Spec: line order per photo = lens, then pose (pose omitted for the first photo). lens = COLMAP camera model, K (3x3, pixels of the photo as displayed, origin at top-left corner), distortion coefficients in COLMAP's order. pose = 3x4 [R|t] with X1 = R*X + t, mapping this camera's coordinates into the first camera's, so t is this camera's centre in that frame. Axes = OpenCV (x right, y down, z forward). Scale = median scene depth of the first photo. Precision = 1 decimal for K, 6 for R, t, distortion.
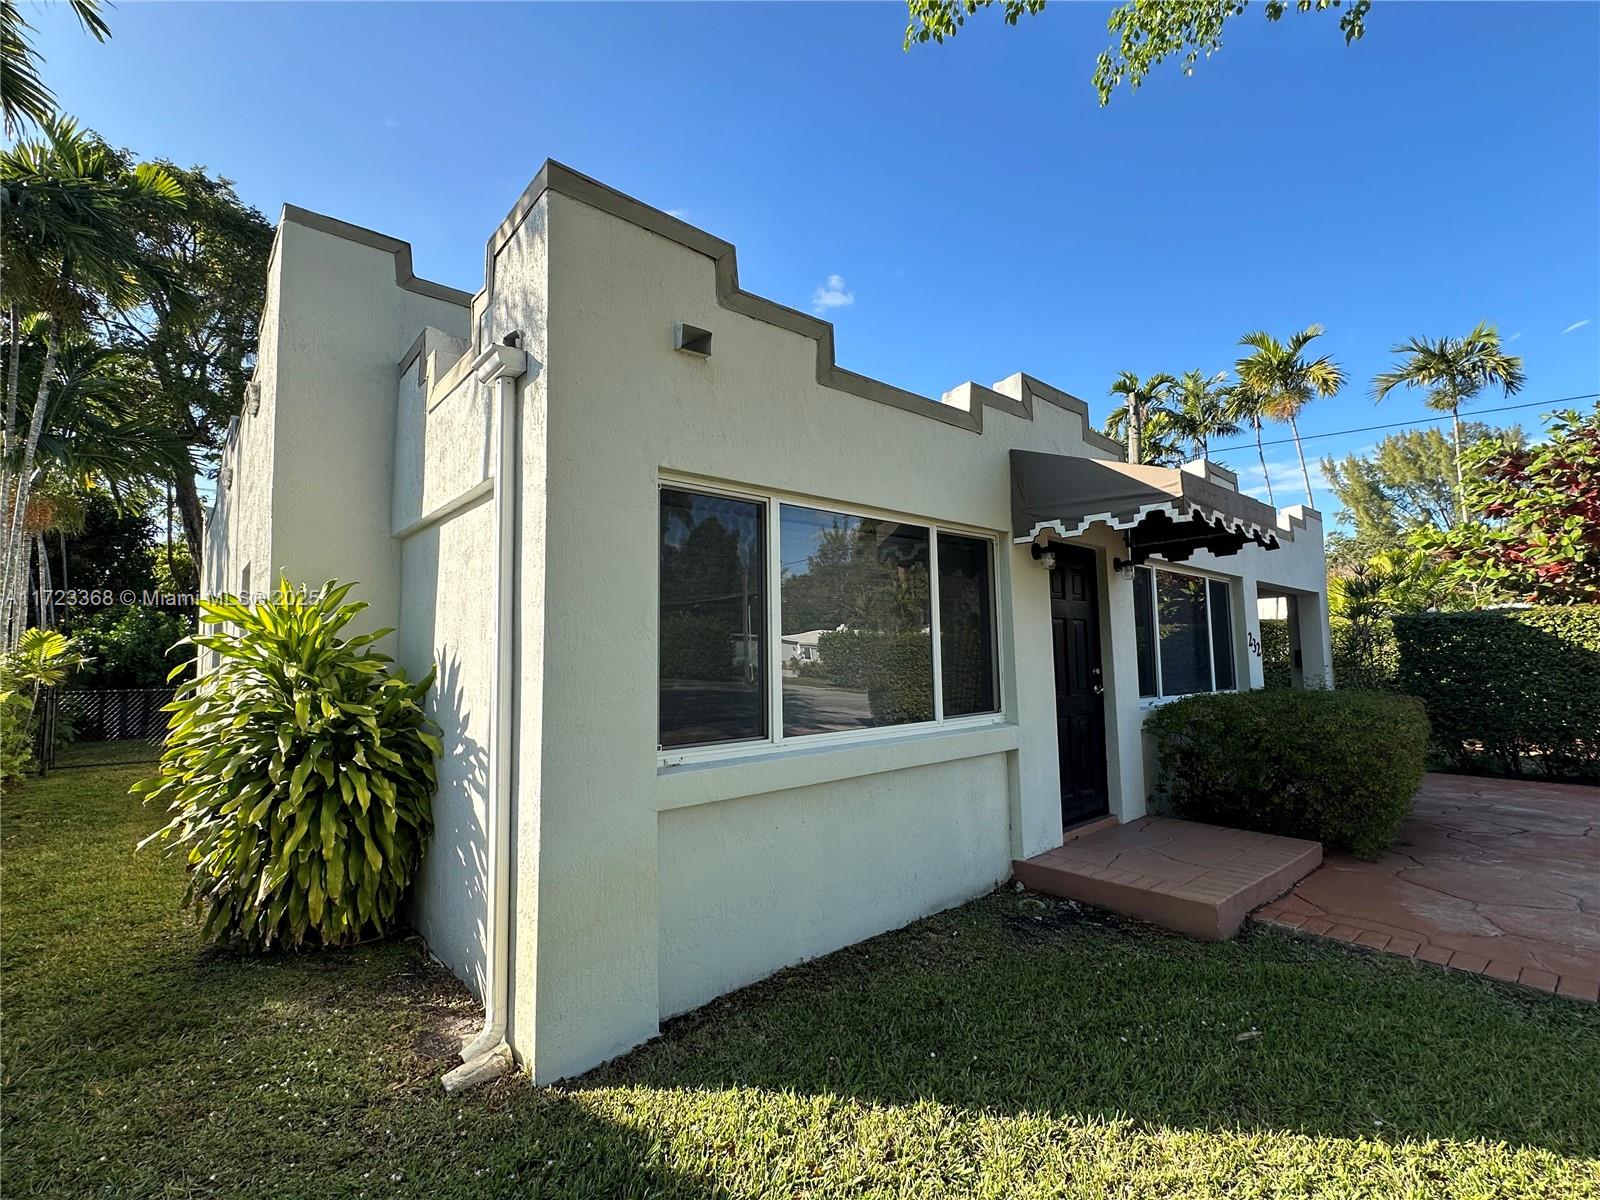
lens RADIAL K [[733.7, 0, 800.0], [0, 733.7, 600.0], [0, 0, 1]] dist [-0.000921, -0.000052]
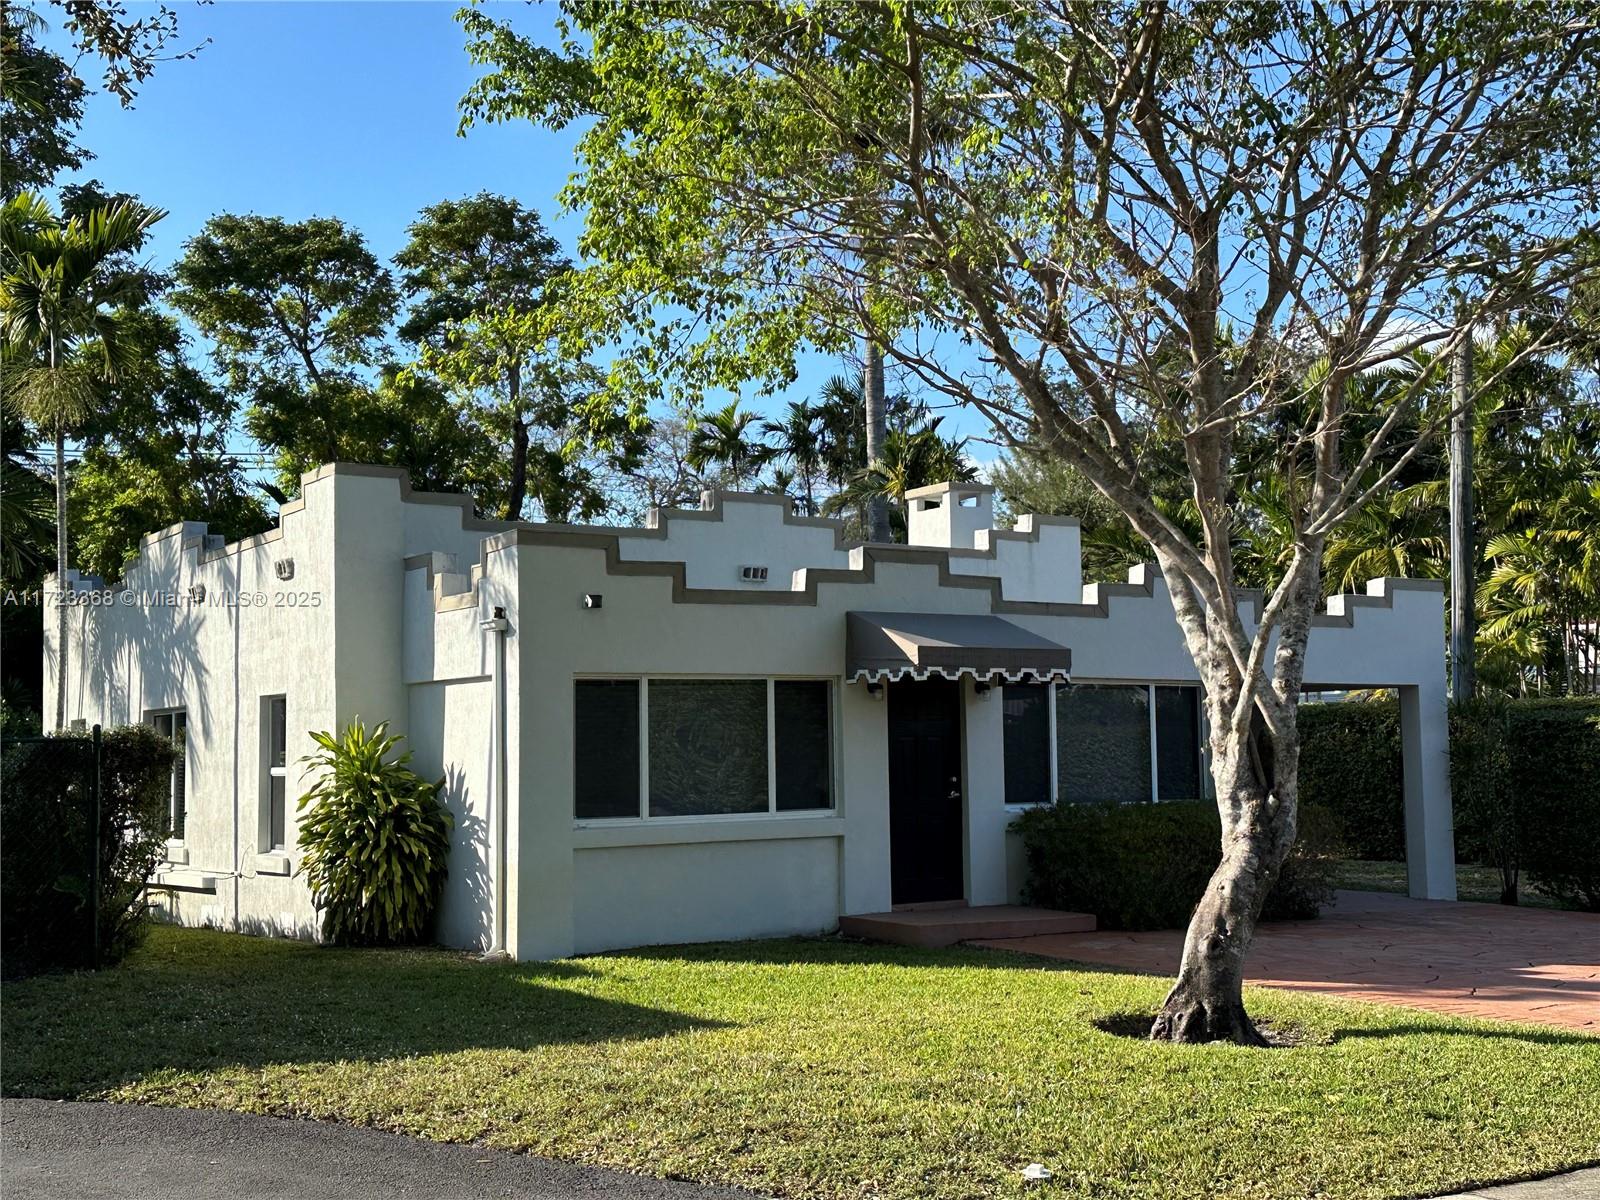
lens RADIAL K [[1994.4, 0, 800.0], [0, 1994.4, 600.0], [0, 0, 1]] dist [0.164558, -0.000274]
pose [[0.988275, -0.008924, -0.152421, 0.904651], [0.010340, 0.999910, 0.008501, -0.309253], [0.152331, -0.009978, 0.988279, -3.095566]]
